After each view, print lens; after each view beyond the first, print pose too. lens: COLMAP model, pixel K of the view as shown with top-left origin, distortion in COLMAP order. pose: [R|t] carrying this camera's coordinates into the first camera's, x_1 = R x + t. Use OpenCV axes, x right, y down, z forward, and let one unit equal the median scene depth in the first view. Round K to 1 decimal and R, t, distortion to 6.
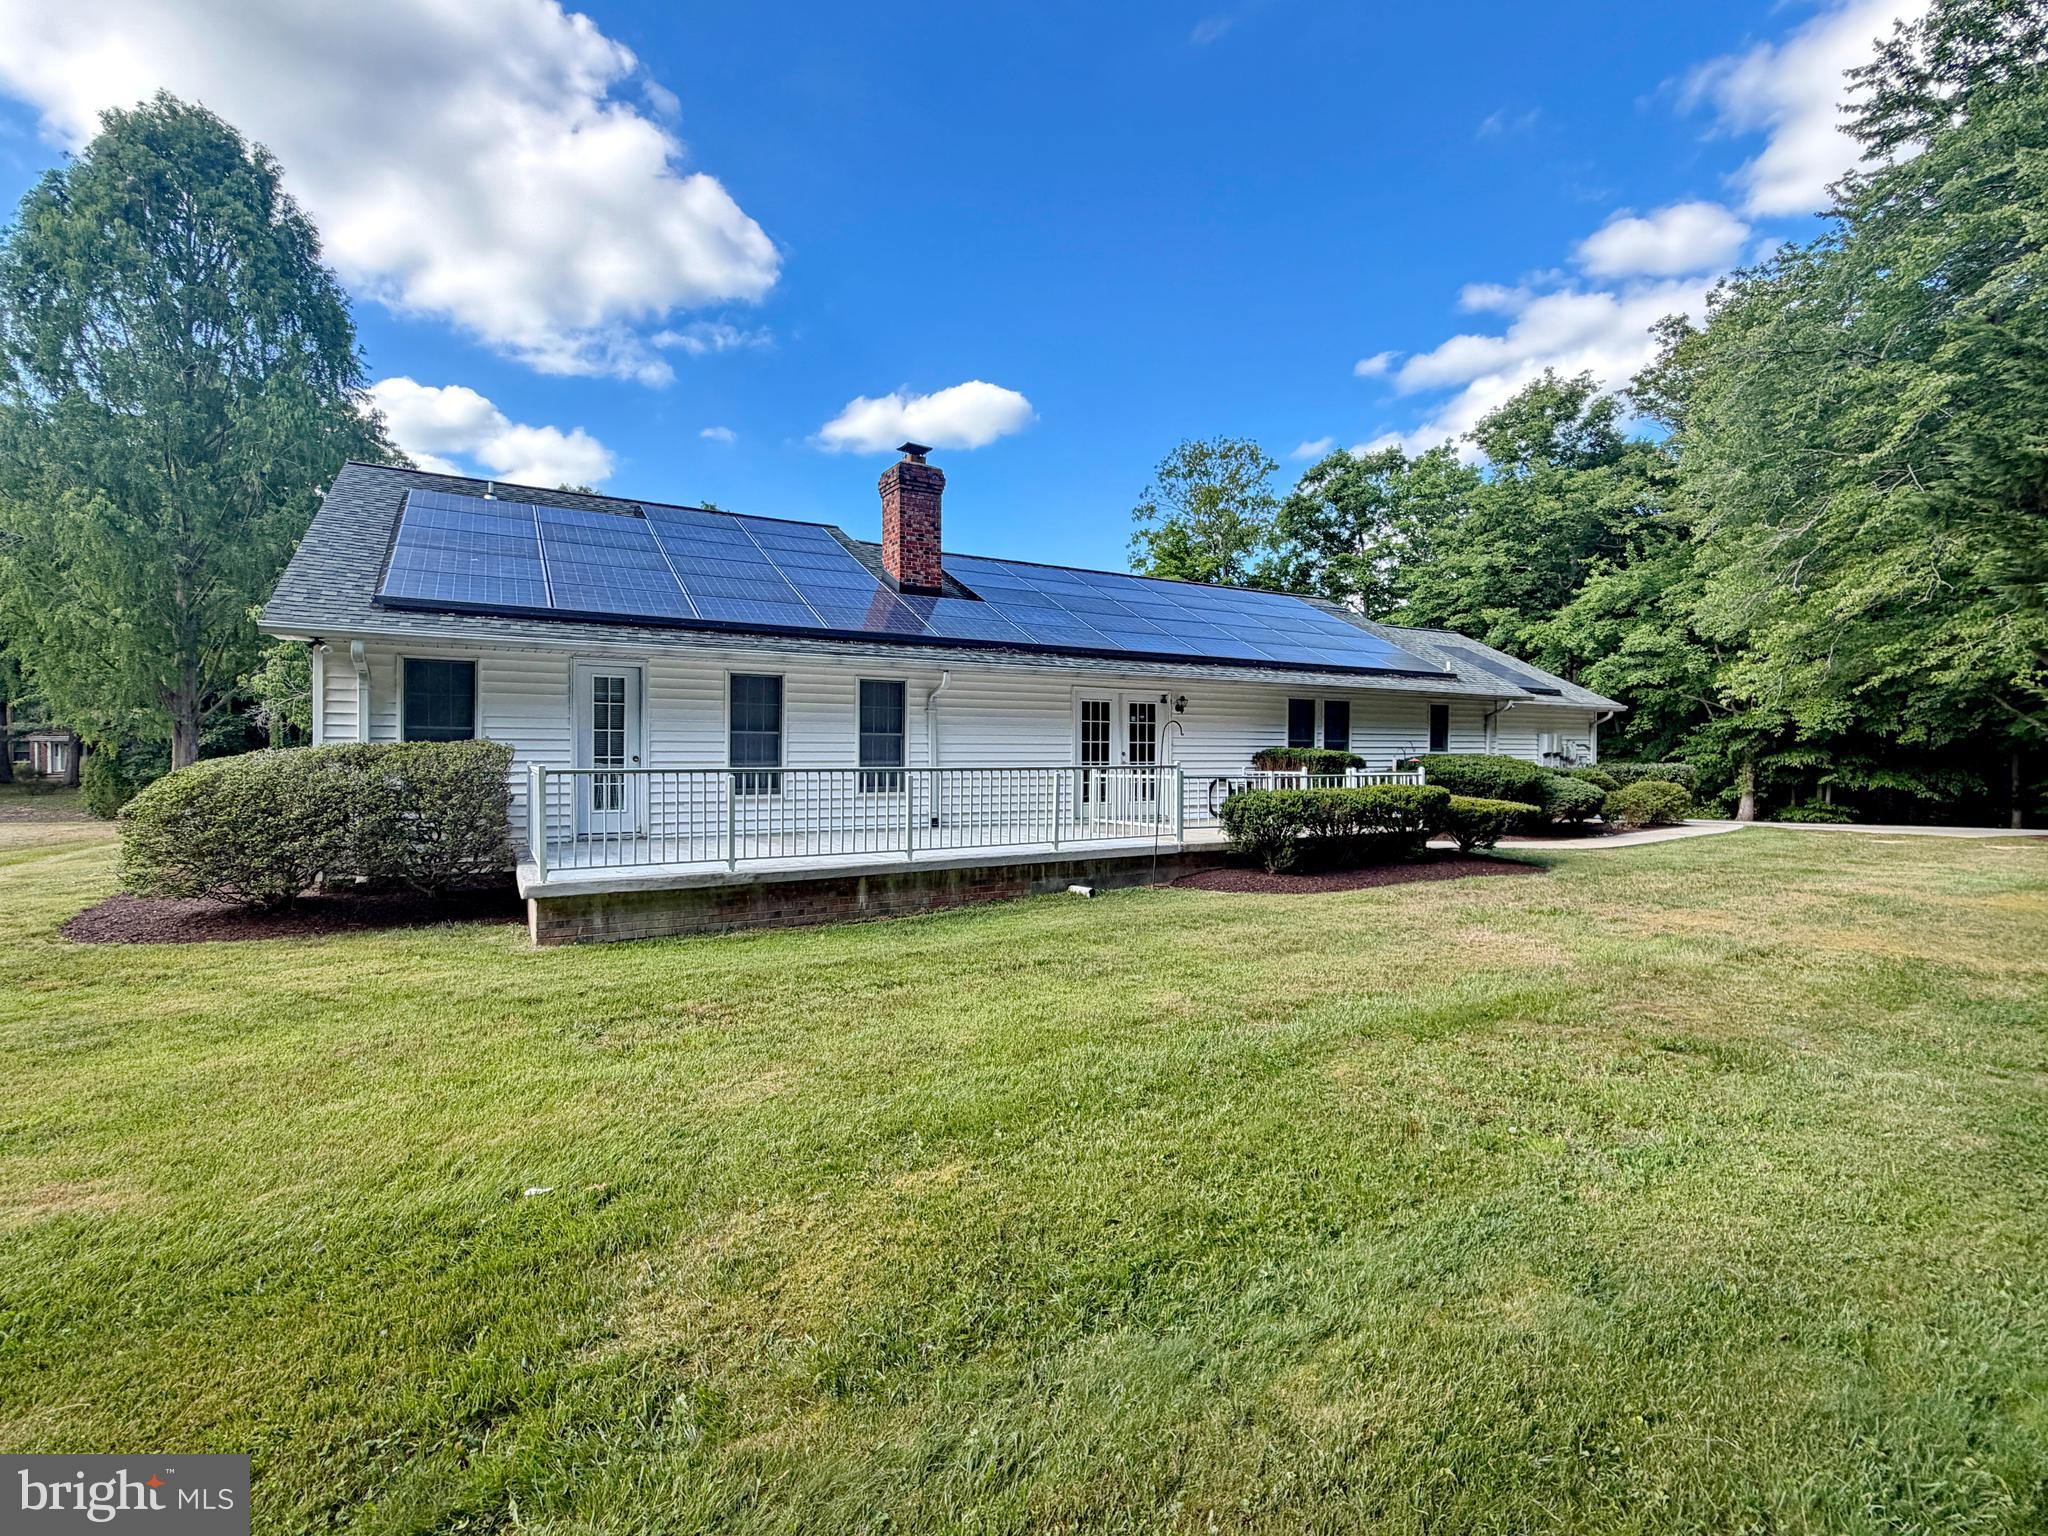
lens RADIAL K [[961.9, 0, 1024.0], [0, 961.9, 768.0], [0, 0, 1]] dist [0.001233, -0.000104]
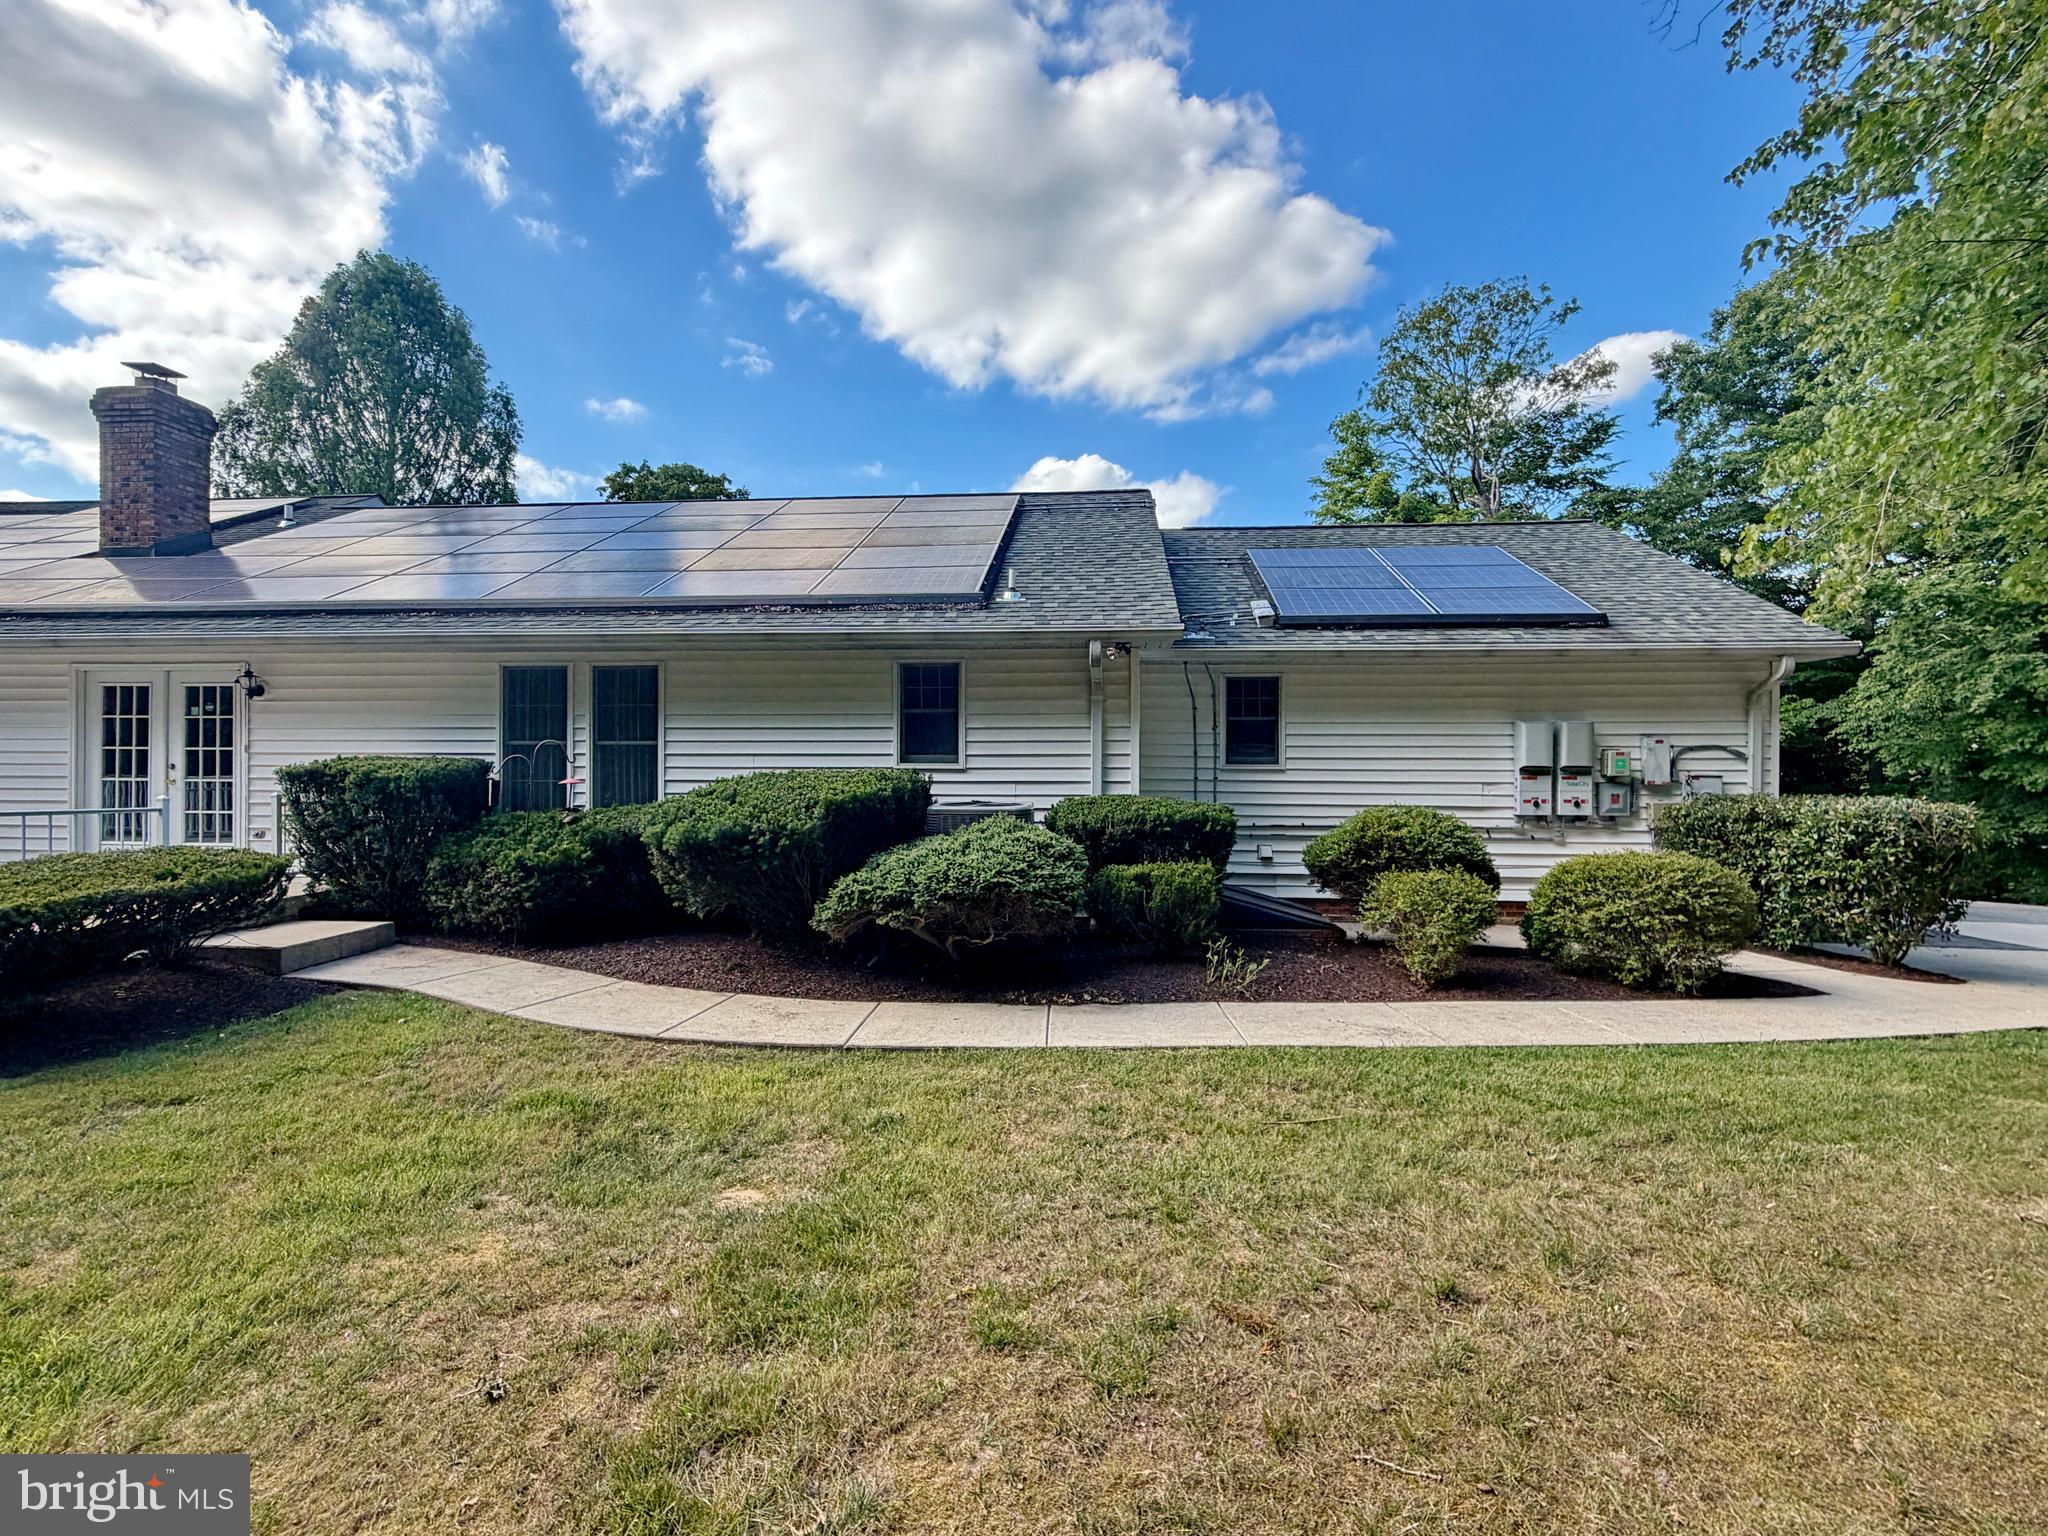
lens RADIAL K [[946.2, 0, 1024.0], [0, 946.2, 768.0], [0, 0, 1]] dist [-0.002396, -0.000375]
pose [[0.794881, 0.002652, -0.606759, 0.464467], [-0.011321, 0.999881, -0.010459, -0.006666], [0.606660, 0.015183, 0.794817, 0.419395]]
